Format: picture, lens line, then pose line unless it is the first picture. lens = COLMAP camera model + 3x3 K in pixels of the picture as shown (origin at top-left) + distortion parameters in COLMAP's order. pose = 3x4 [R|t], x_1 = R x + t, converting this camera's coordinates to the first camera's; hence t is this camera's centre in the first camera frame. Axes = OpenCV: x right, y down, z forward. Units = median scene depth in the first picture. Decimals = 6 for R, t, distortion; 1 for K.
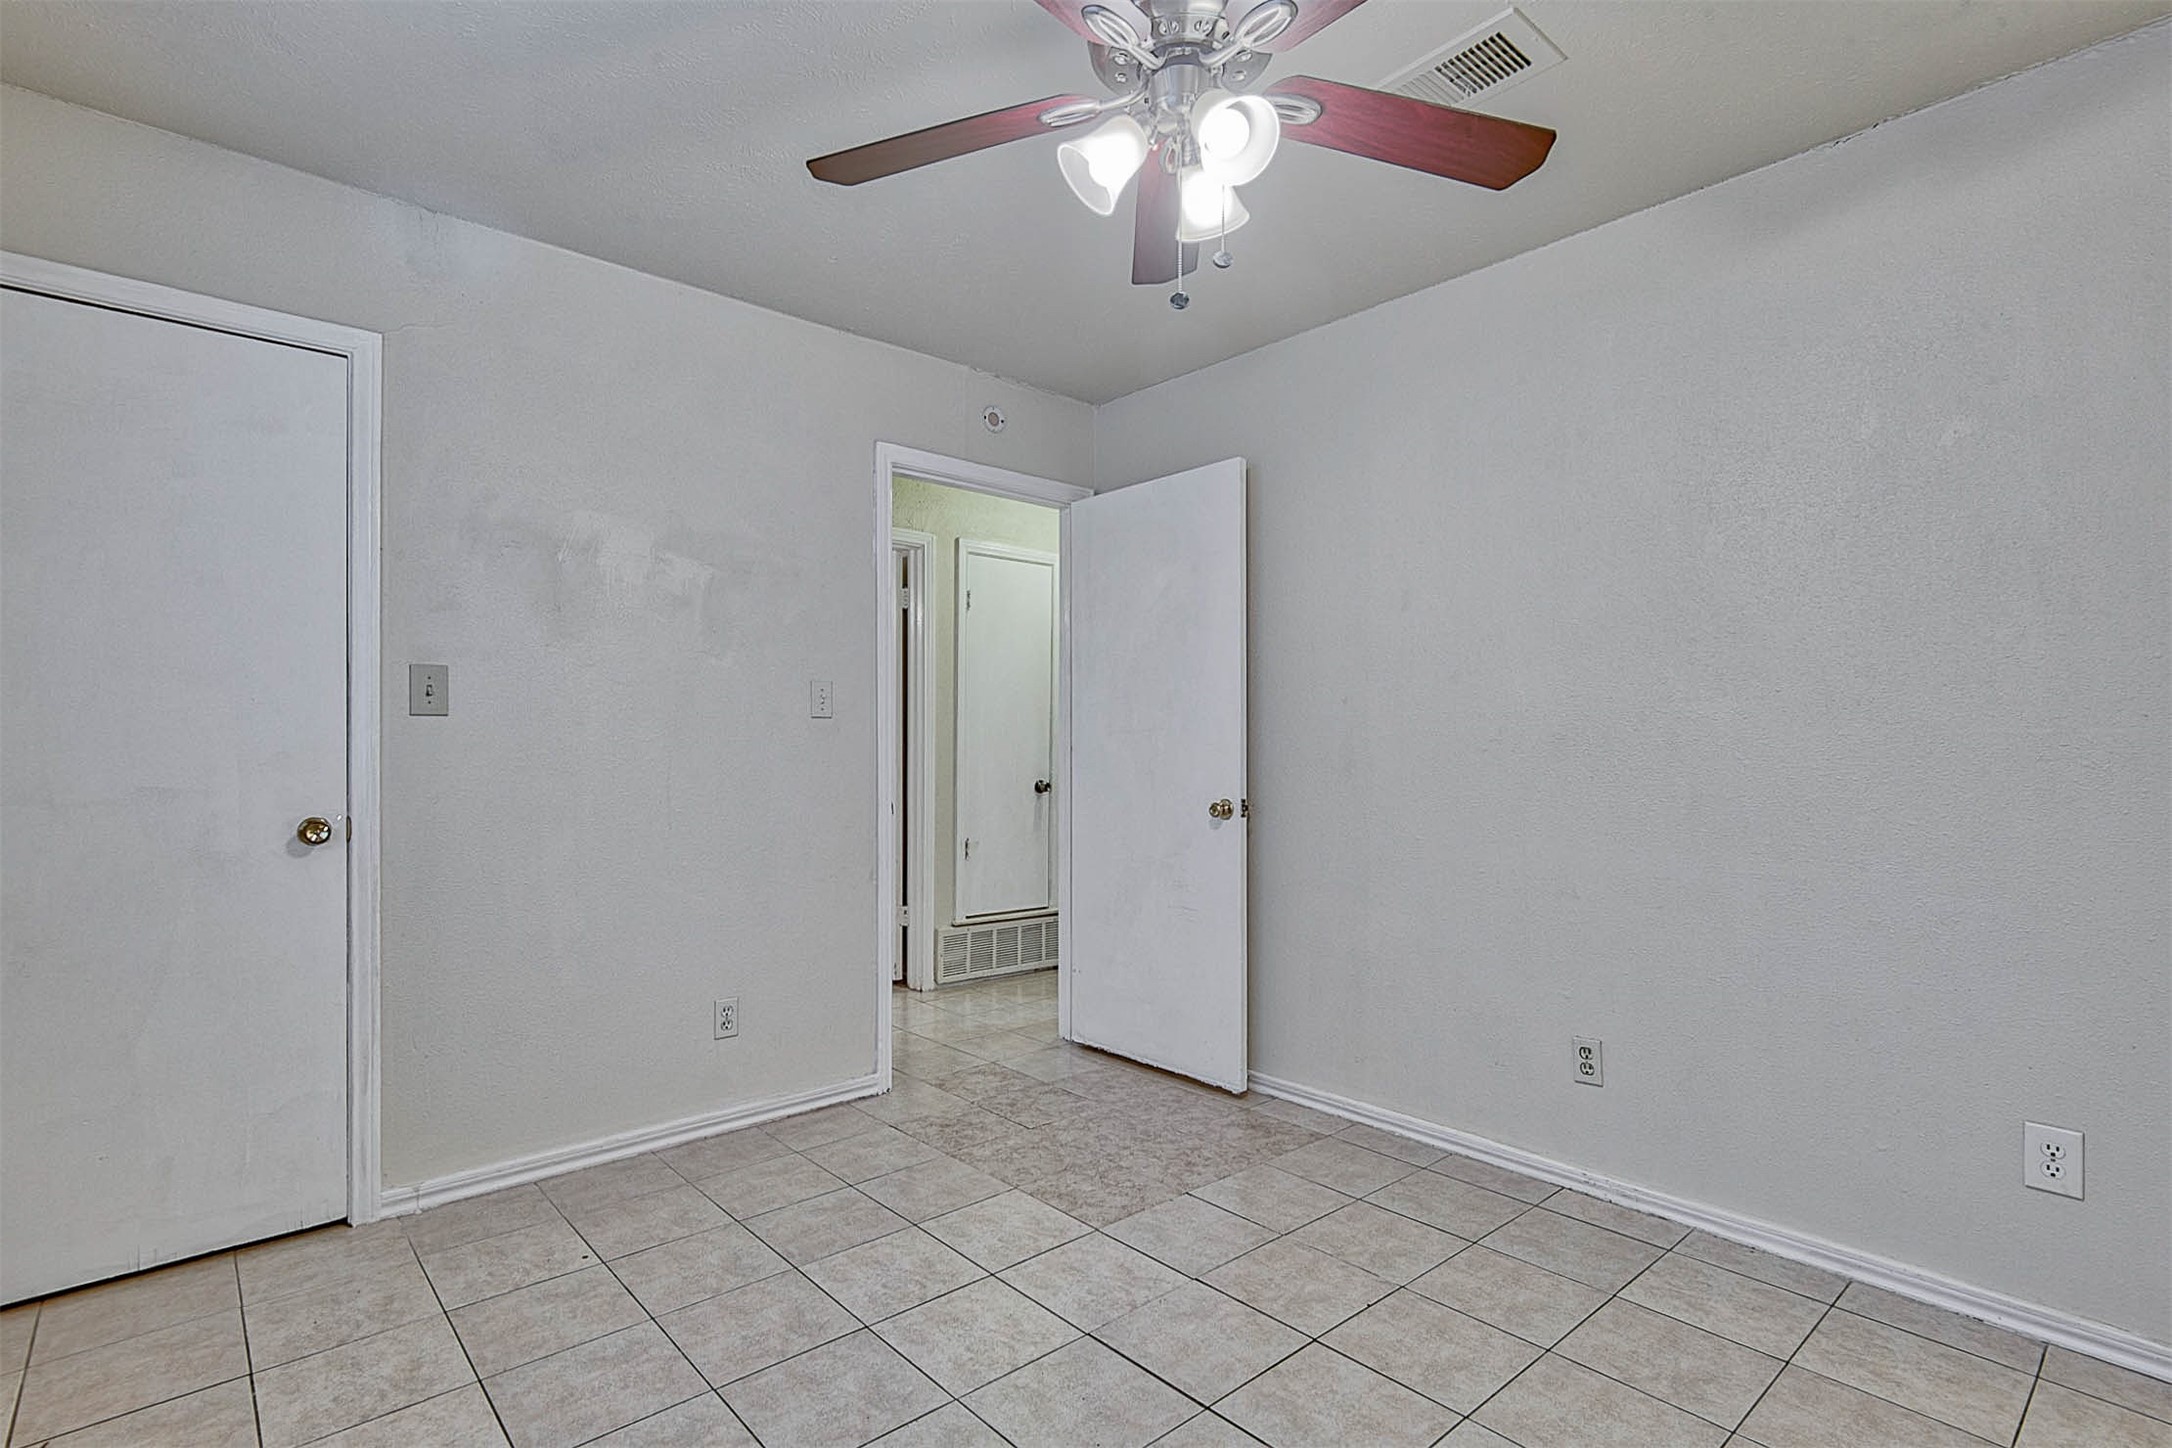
lens RADIAL K [[1016.1, 0, 1053.9], [0, 1016.1, 757.2], [0, 0, 1]] dist [-0.001098, 0.000695]
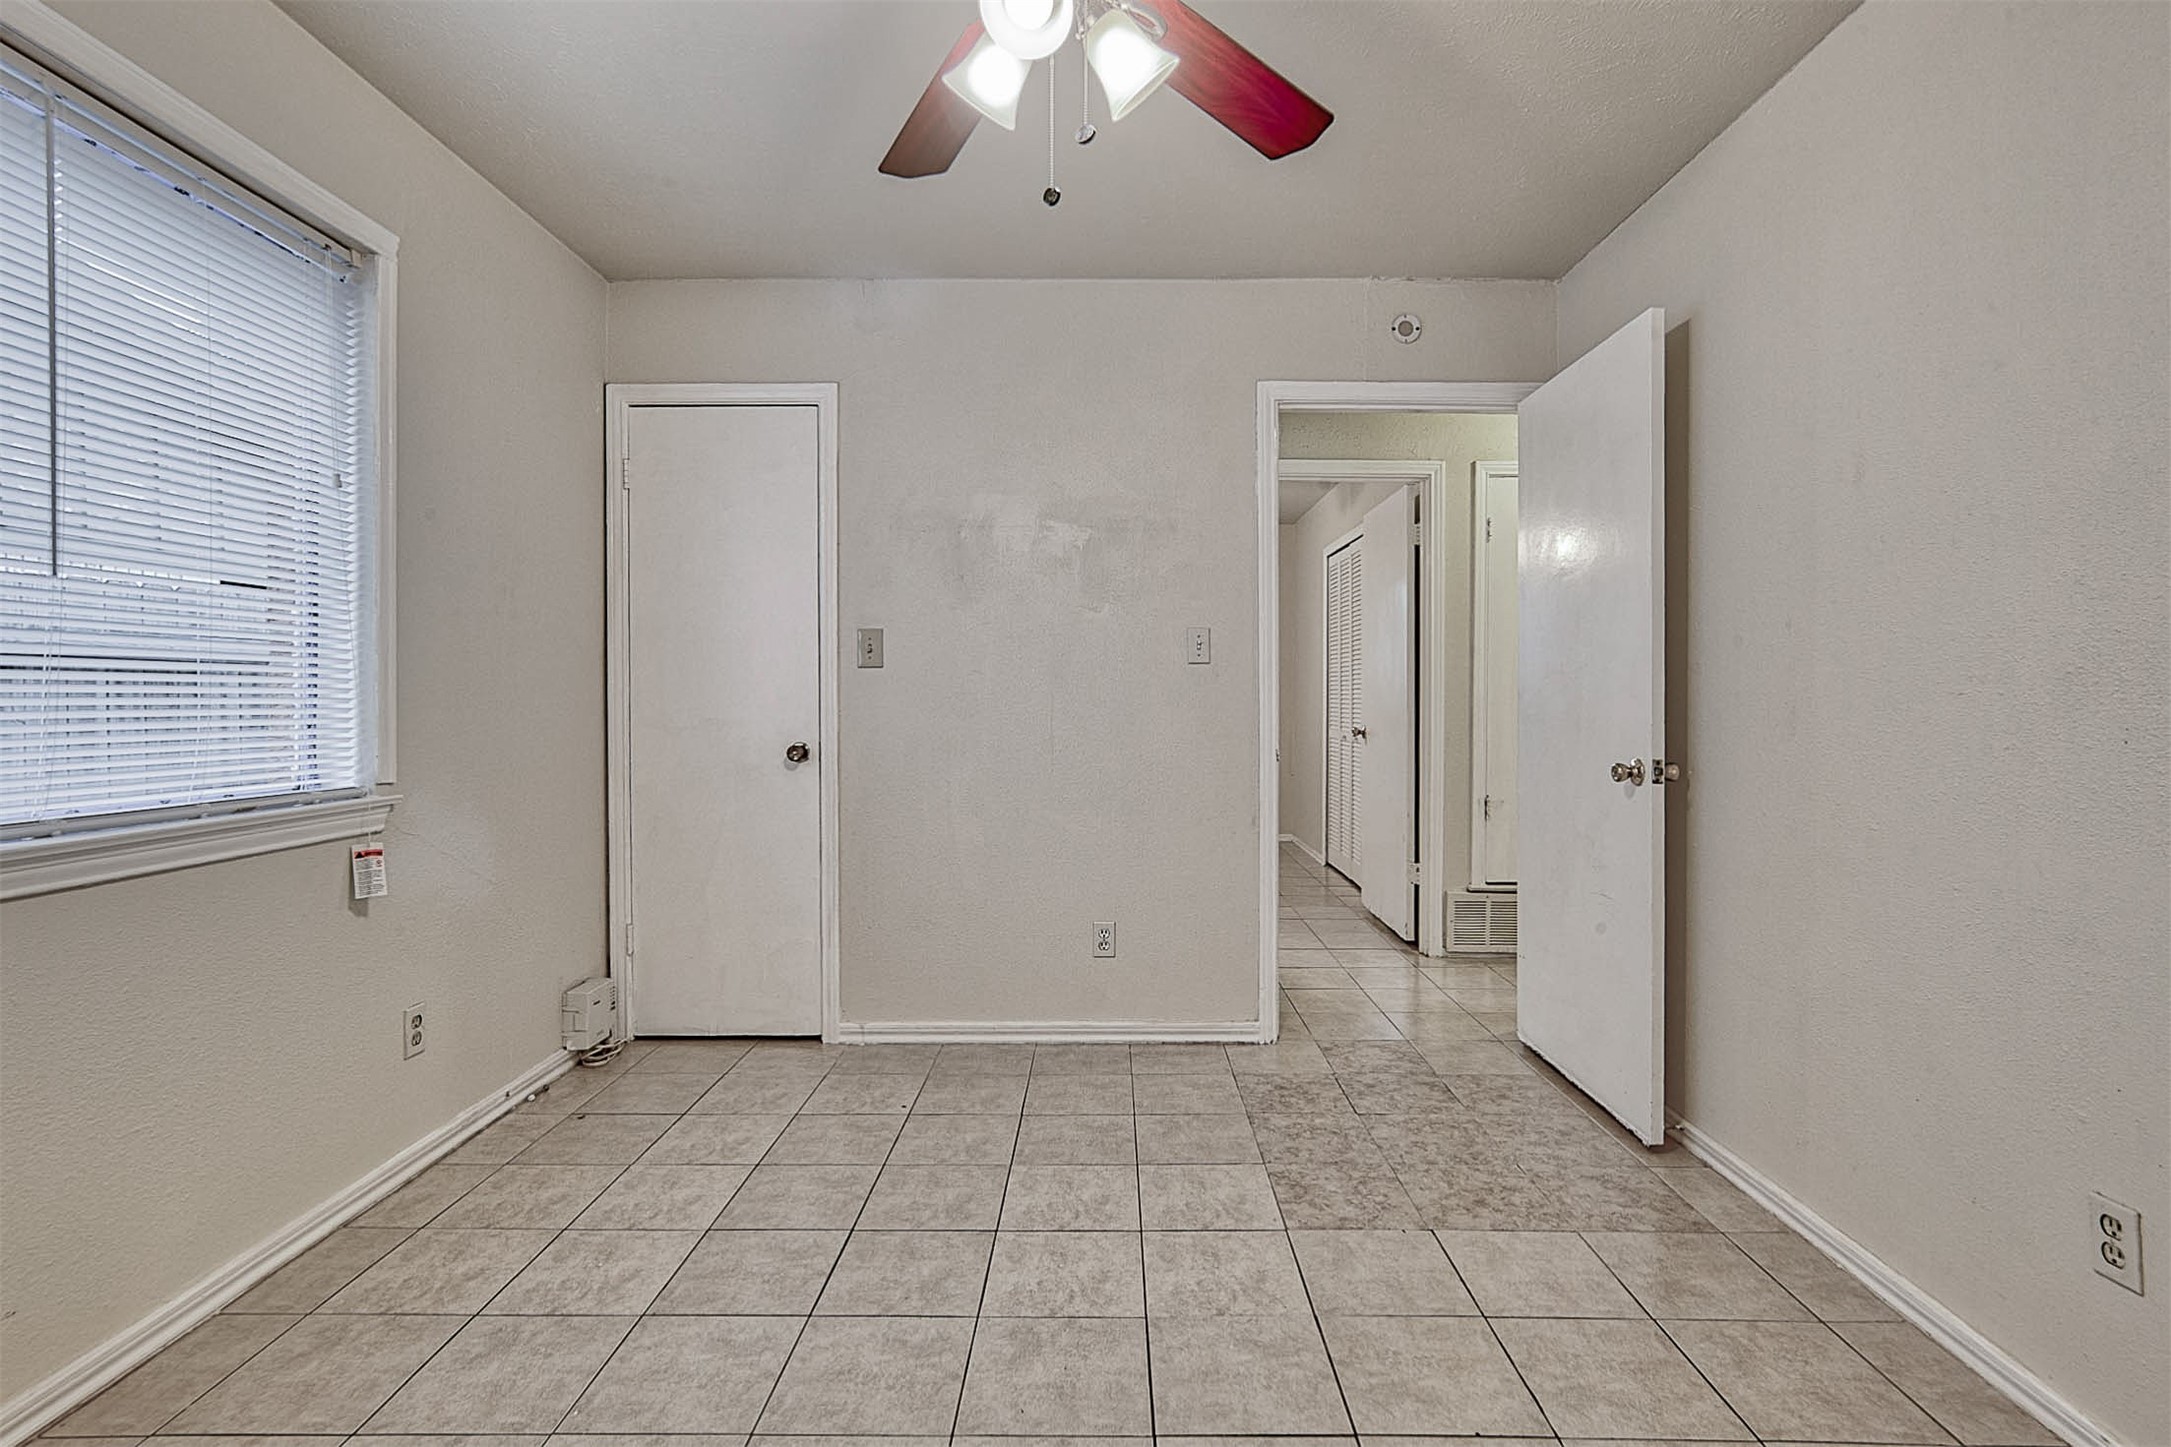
lens RADIAL K [[1001.2, 0, 1086.9], [0, 1001.2, 716.8], [0, 0, 1]] dist [-0.010810, 0.006529]
pose [[0.762607, 0.013807, -0.646715, 0.378598], [-0.006925, 0.999889, 0.013180, 0.002354], [0.646826, -0.005572, 0.762618, 0.175307]]
